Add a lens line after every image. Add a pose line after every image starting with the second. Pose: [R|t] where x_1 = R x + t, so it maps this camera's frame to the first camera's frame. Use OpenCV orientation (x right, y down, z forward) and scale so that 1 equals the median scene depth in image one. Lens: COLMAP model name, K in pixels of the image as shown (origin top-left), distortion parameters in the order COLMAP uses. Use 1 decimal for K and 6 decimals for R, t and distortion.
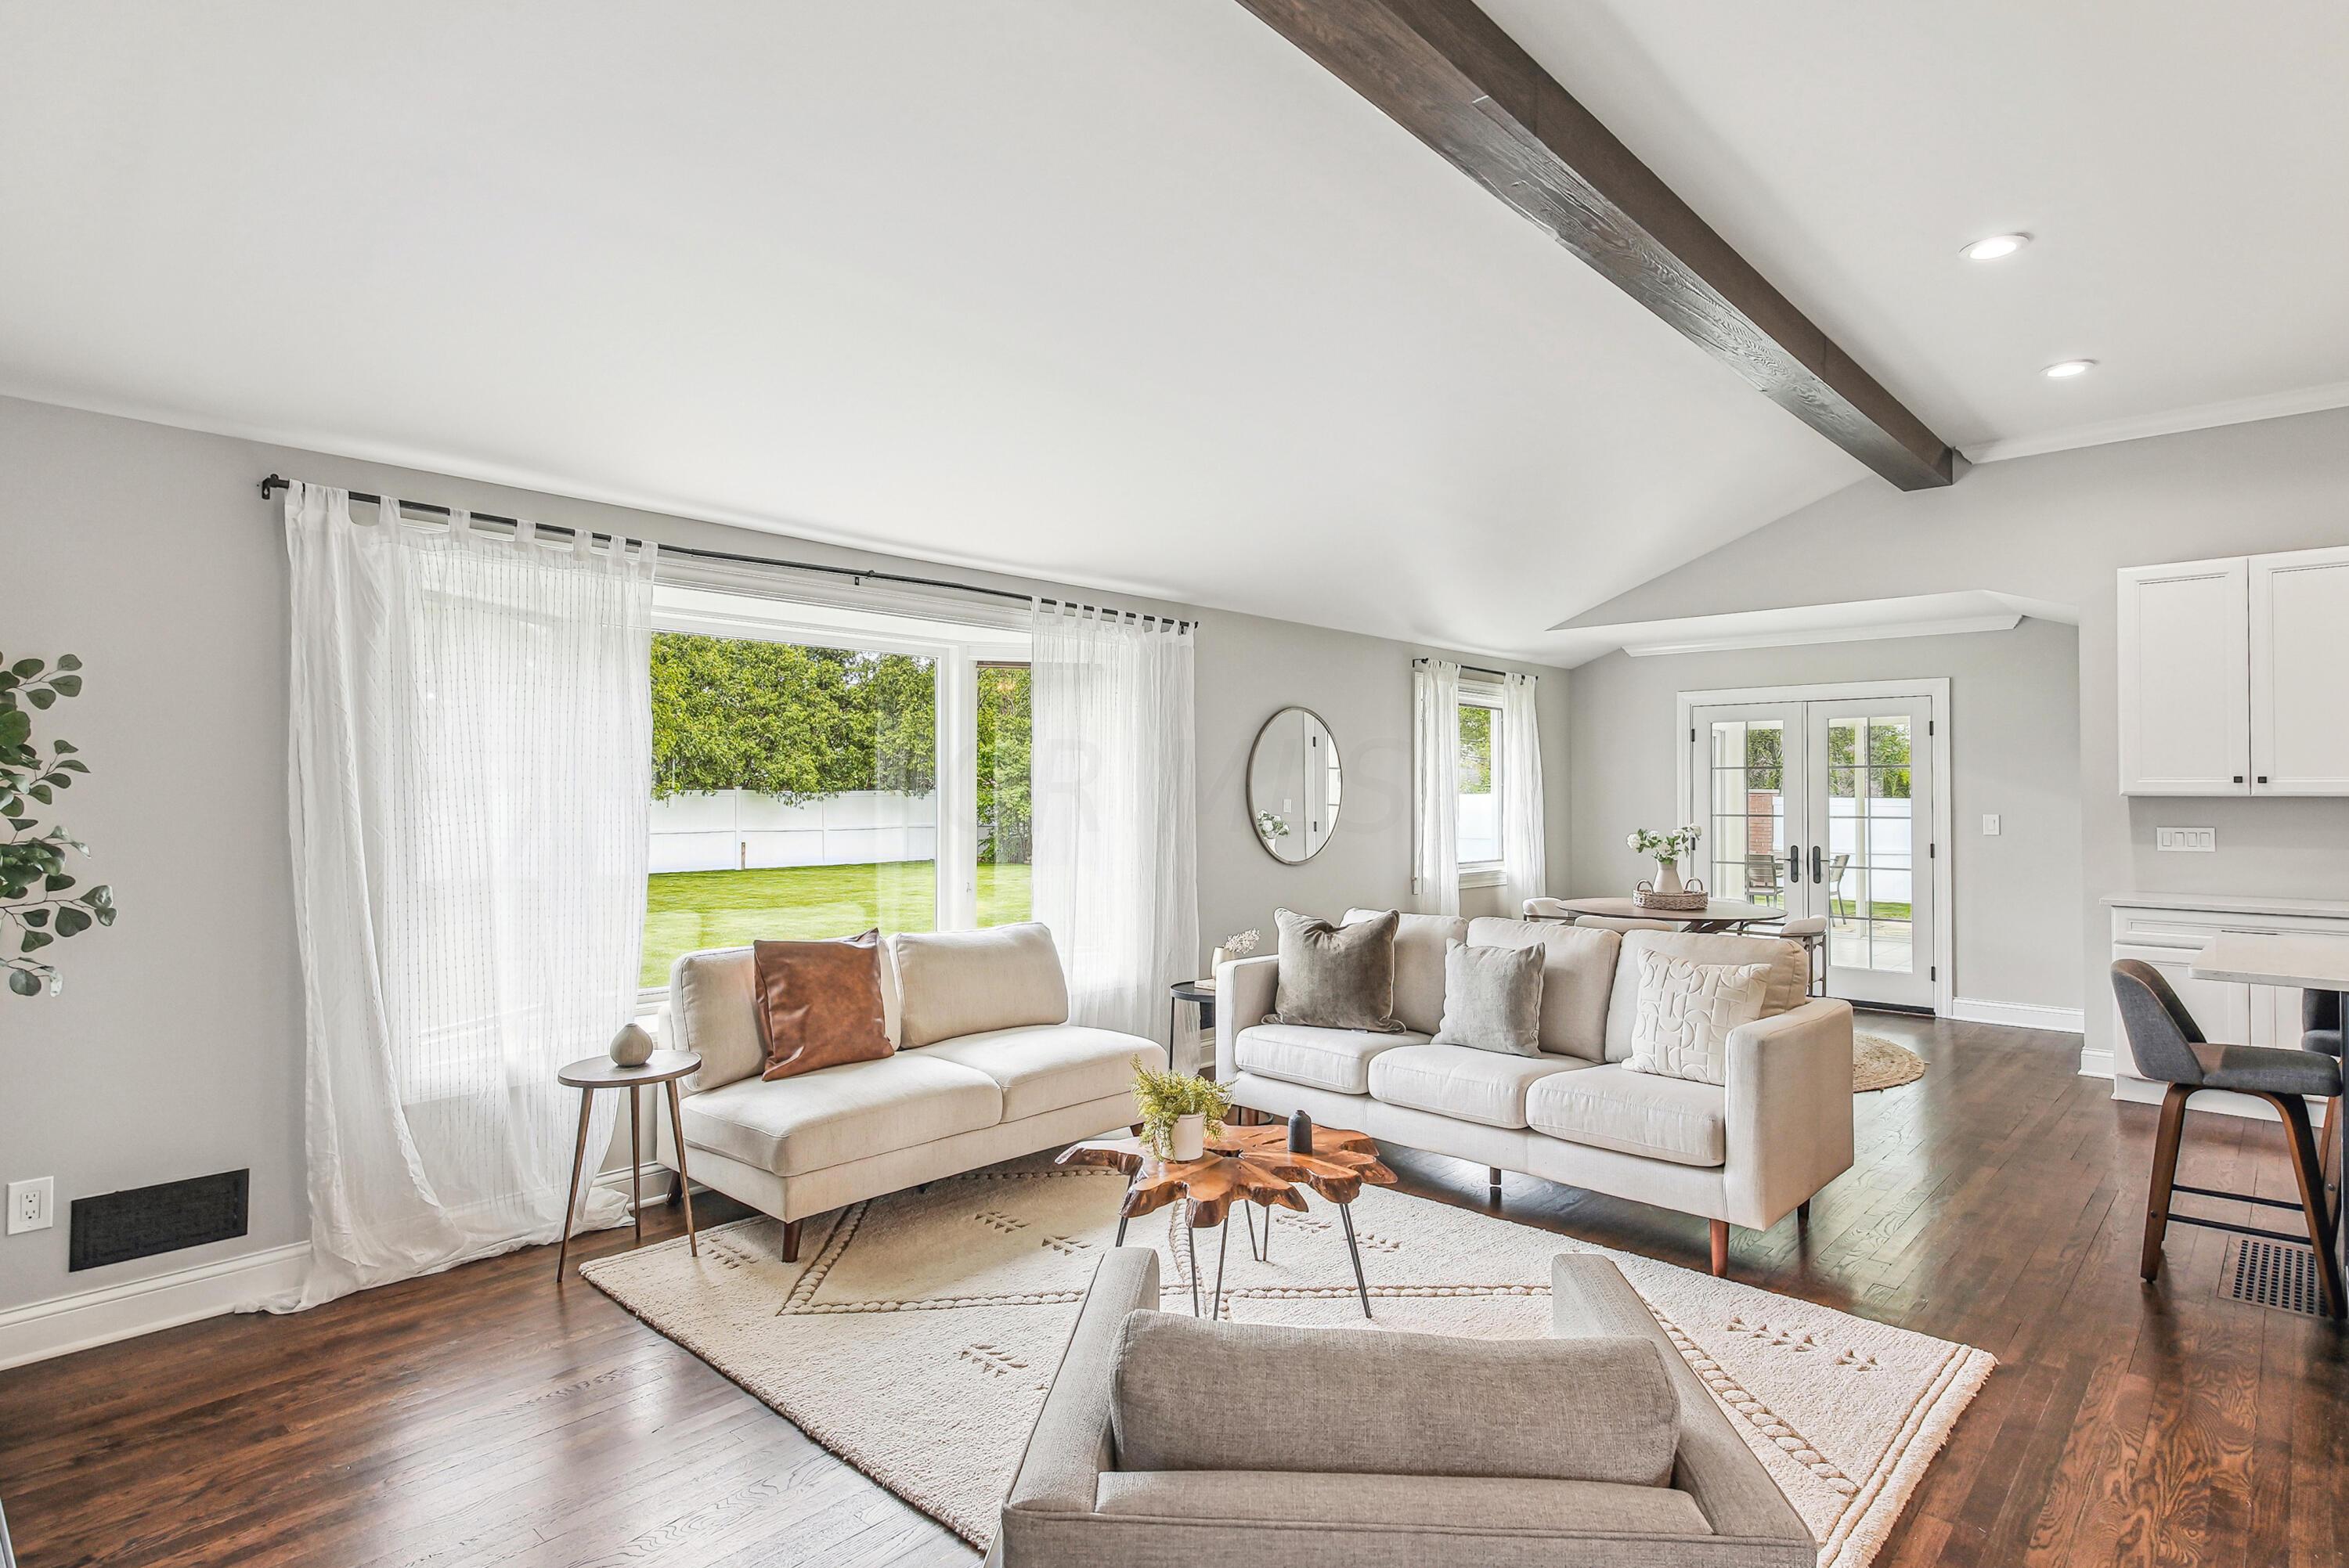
lens RADIAL K [[1216.5, 0, 1176.0], [0, 1216.5, 778.3], [0, 0, 1]] dist [0.007363, -0.000713]
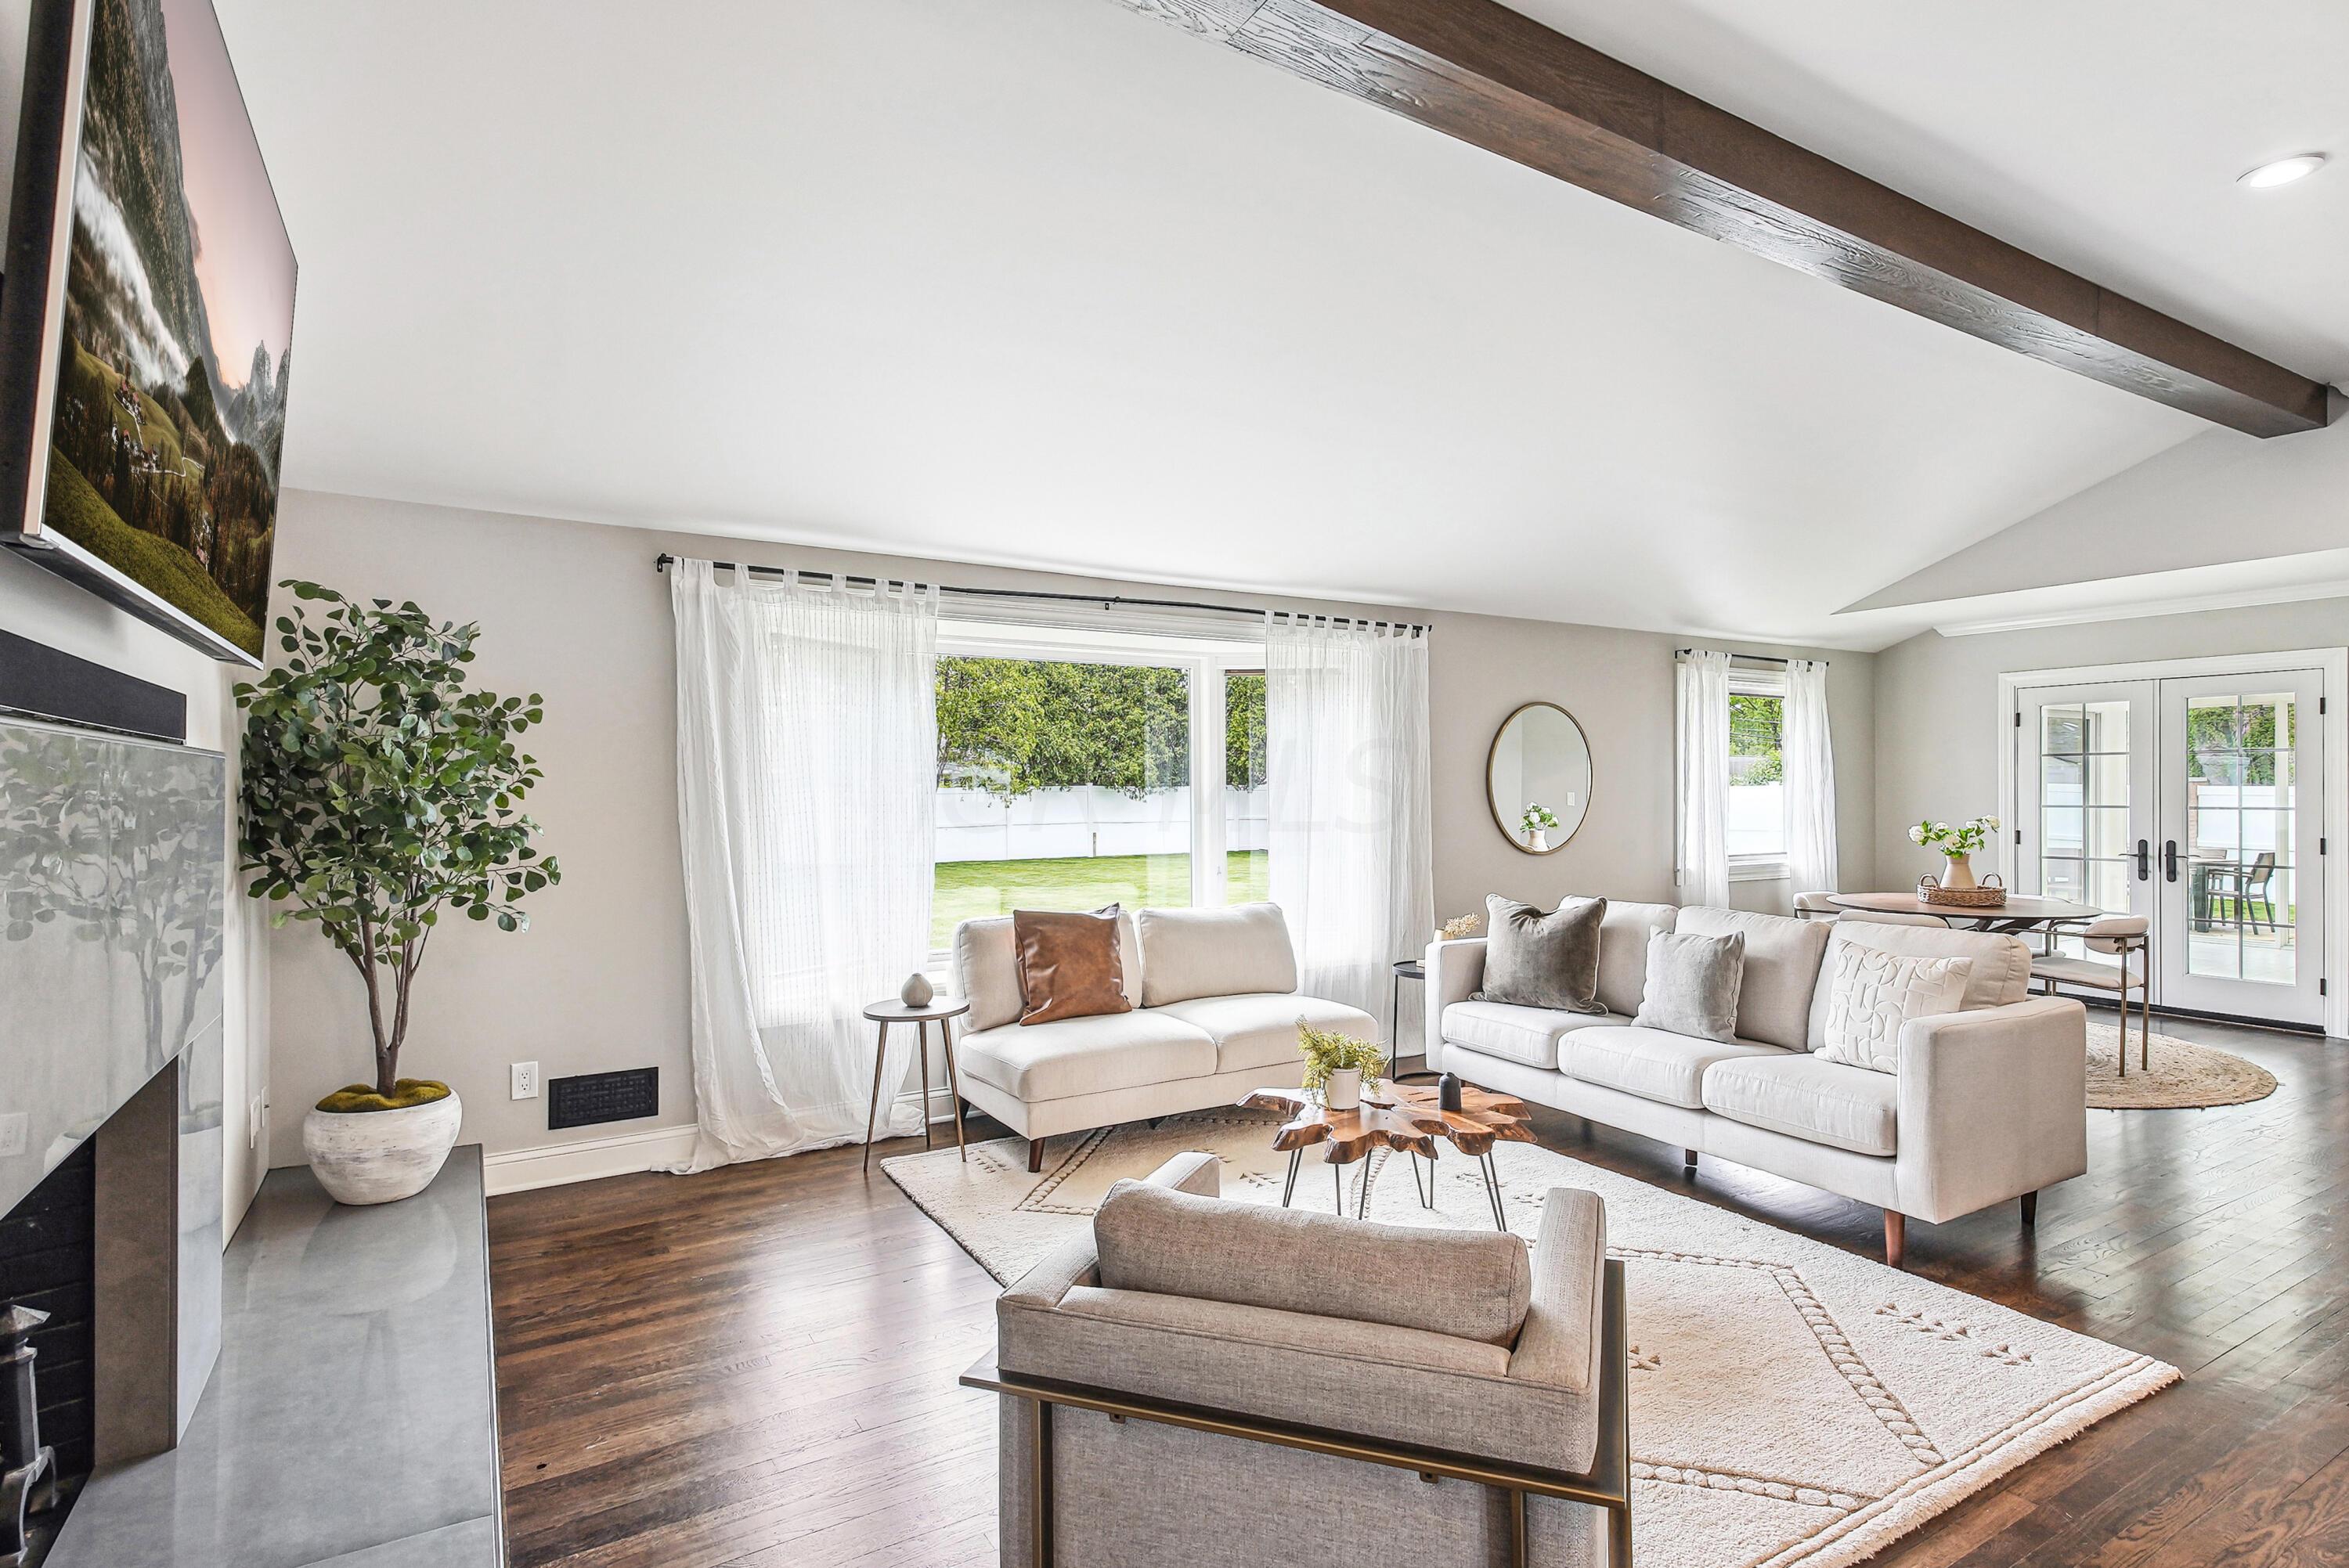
lens RADIAL K [[1159.0, 0, 1168.7], [0, 1159.0, 797.5], [0, 0, 1]] dist [0.006575, -0.002522]
pose [[0.960165, -0.004009, -0.279404, 0.136098], [0.009866, 0.999760, 0.019558, -0.000011], [0.279259, -0.021535, 0.959974, -0.068428]]
